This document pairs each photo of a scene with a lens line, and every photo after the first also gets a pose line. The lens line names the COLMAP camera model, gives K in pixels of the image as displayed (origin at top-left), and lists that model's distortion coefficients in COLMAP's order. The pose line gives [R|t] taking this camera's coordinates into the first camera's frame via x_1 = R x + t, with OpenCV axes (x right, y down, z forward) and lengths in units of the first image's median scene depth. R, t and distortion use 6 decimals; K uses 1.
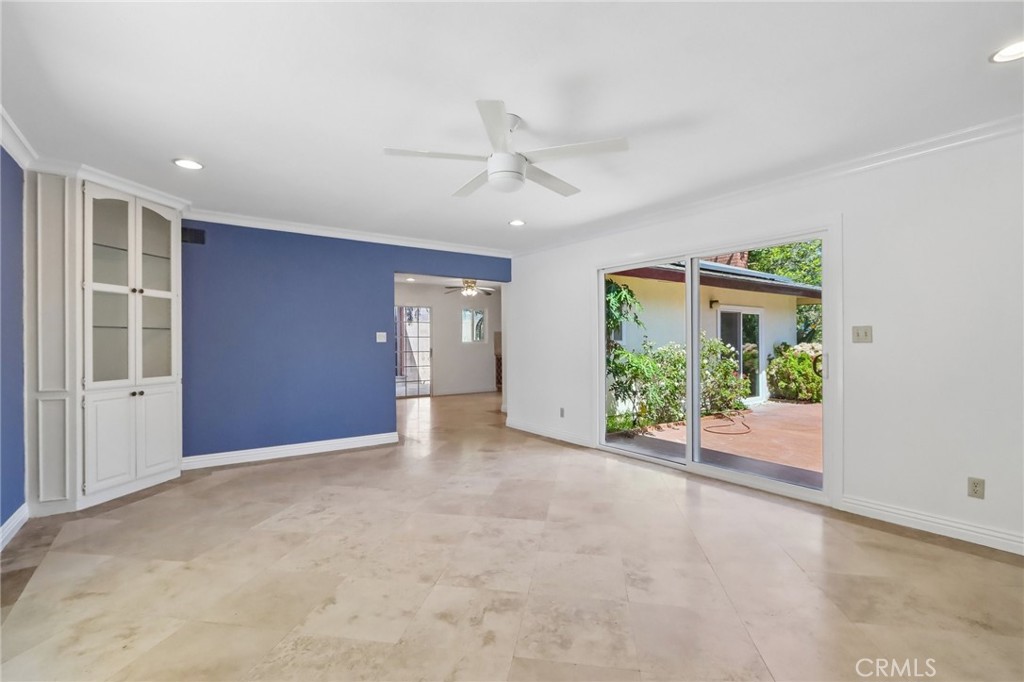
lens RADIAL K [[469.4, 0, 504.2], [0, 469.4, 344.9], [0, 0, 1]] dist [-0.001483, -0.000455]
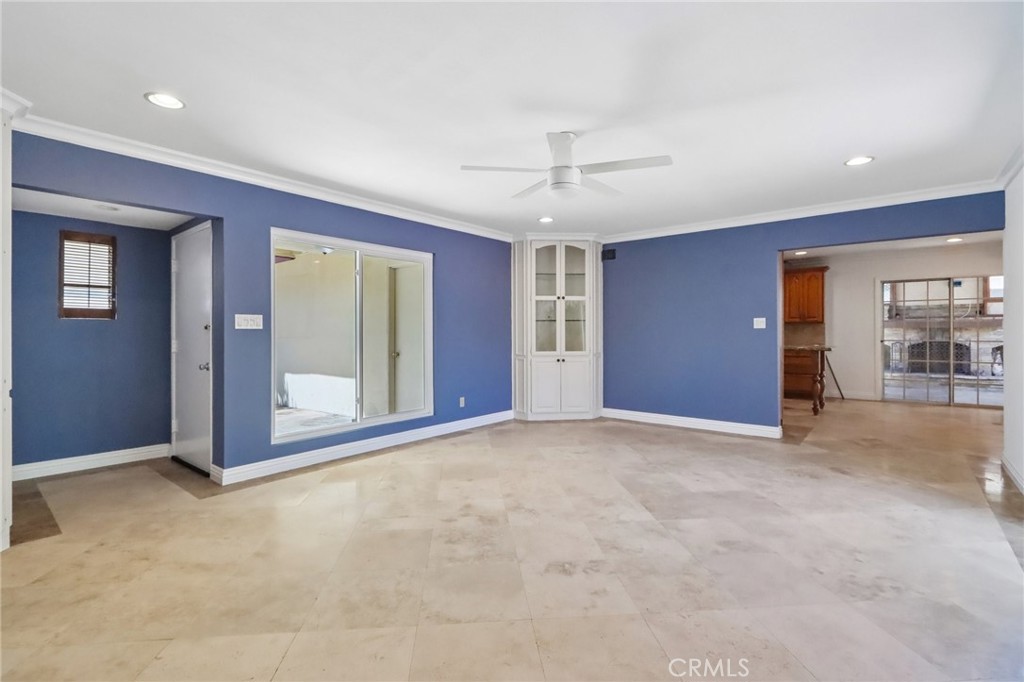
lens RADIAL K [[469.1, 0, 510.5], [0, 469.1, 337.3], [0, 0, 1]] dist [-0.001847, -0.000587]
pose [[0.266878, 0.015893, -0.963599, 0.840310], [-0.001888, 0.999871, 0.015969, -0.003519], [0.963728, -0.002443, 0.266874, 0.436270]]
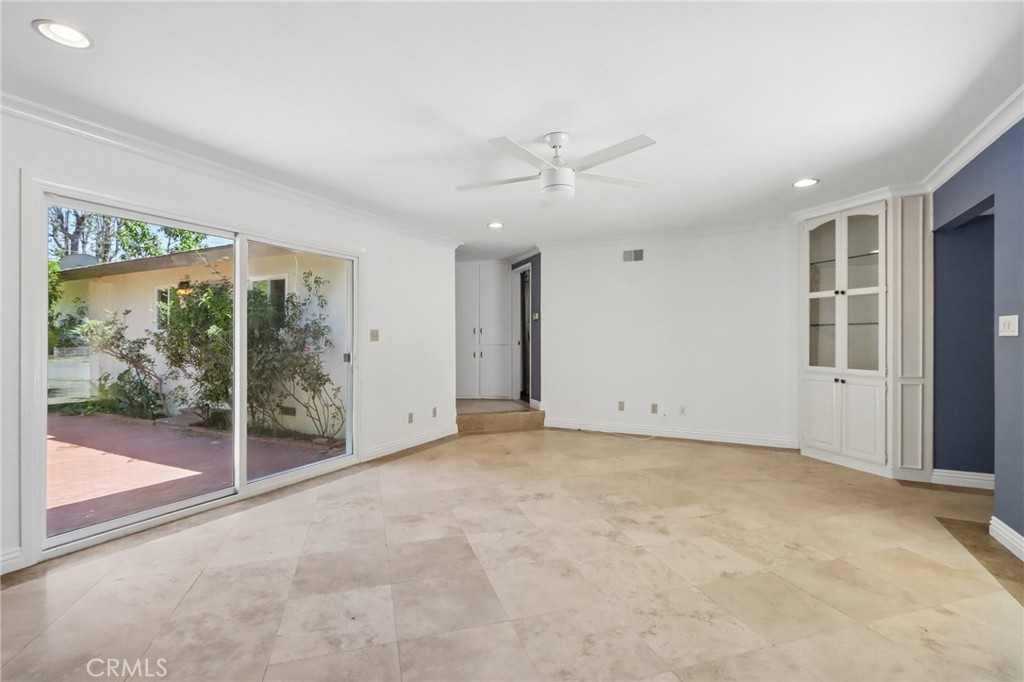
lens RADIAL K [[469.1, 0, 510.5], [0, 469.1, 337.3], [0, 0, 1]] dist [-0.001847, -0.000587]
pose [[-0.456583, 0.009168, 0.889633, -0.713781], [0.007471, 0.999951, -0.006470, -0.004033], [-0.889649, 0.003692, -0.456629, 1.240978]]
